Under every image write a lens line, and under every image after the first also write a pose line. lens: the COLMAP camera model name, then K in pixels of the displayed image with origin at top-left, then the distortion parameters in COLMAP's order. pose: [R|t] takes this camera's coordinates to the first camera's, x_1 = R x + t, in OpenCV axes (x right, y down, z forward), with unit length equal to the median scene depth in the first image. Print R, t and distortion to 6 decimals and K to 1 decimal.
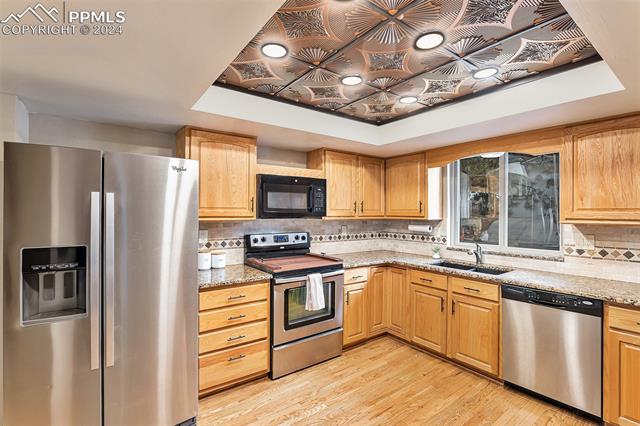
lens RADIAL K [[305.1, 0, 320.0], [0, 305.1, 213.0], [0, 0, 1]] dist [-0.003283, -0.000285]
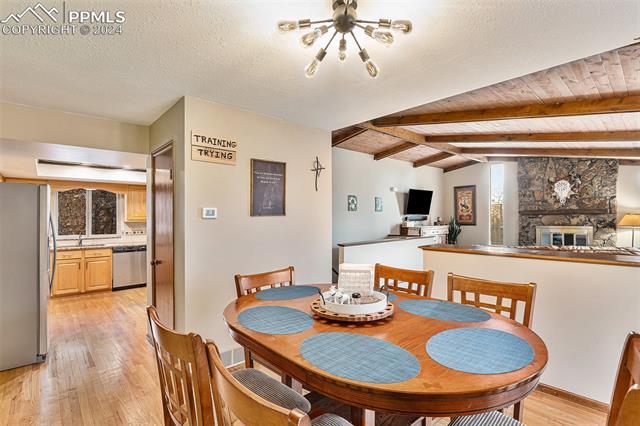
lens RADIAL K [[305.1, 0, 320.0], [0, 305.1, 213.0], [0, 0, 1]] dist [-0.003283, -0.000285]
pose [[-0.089892, 0.001720, 0.995950, -1.858001], [0.004900, 0.999987, -0.001284, -0.029160], [-0.995939, 0.004765, -0.089899, -0.390343]]
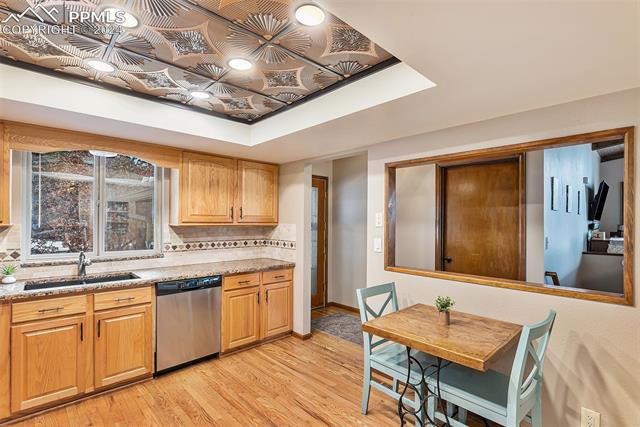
lens RADIAL K [[295.6, 0, 320.4], [0, 295.6, 226.2], [0, 0, 1]] dist [-0.000261, -0.000003]
pose [[-0.108143, -0.025703, 0.993803, -0.474834], [-0.012375, 0.999623, 0.024507, -0.002758], [-0.994058, -0.009648, -0.108420, 0.521246]]
